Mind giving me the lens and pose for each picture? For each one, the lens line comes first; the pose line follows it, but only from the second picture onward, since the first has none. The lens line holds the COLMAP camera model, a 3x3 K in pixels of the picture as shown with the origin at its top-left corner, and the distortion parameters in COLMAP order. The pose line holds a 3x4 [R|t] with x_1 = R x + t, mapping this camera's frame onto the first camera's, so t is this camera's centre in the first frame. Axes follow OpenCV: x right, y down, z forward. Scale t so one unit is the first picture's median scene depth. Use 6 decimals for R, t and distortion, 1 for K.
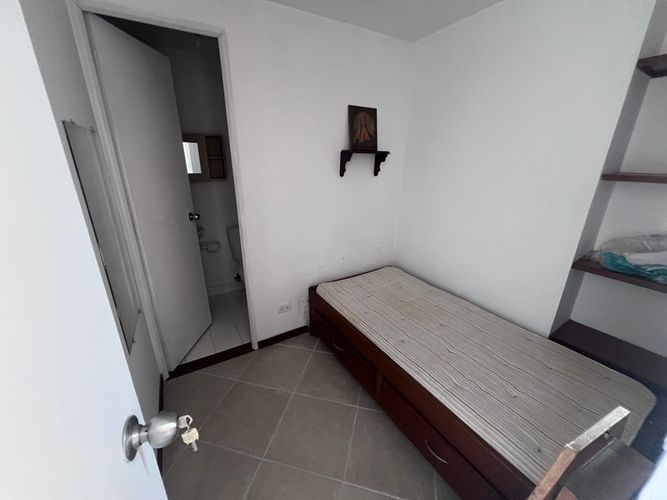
lens RADIAL K [[267.0, 0, 334.1], [0, 267.0, 250.6], [0, 0, 1]] dist [0.001437, -0.000400]
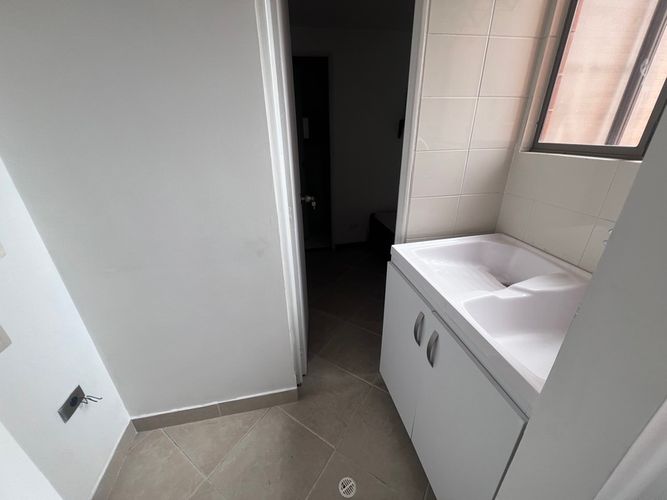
lens RADIAL K [[267.0, 0, 331.8], [0, 267.0, 247.8], [0, 0, 1]] dist [0.001437, -0.000400]
pose [[0.943885, 0.111977, -0.310714, 0.195066], [-0.084161, 0.991262, 0.101573, 0.194588], [0.319372, -0.069723, 0.945061, -0.524351]]
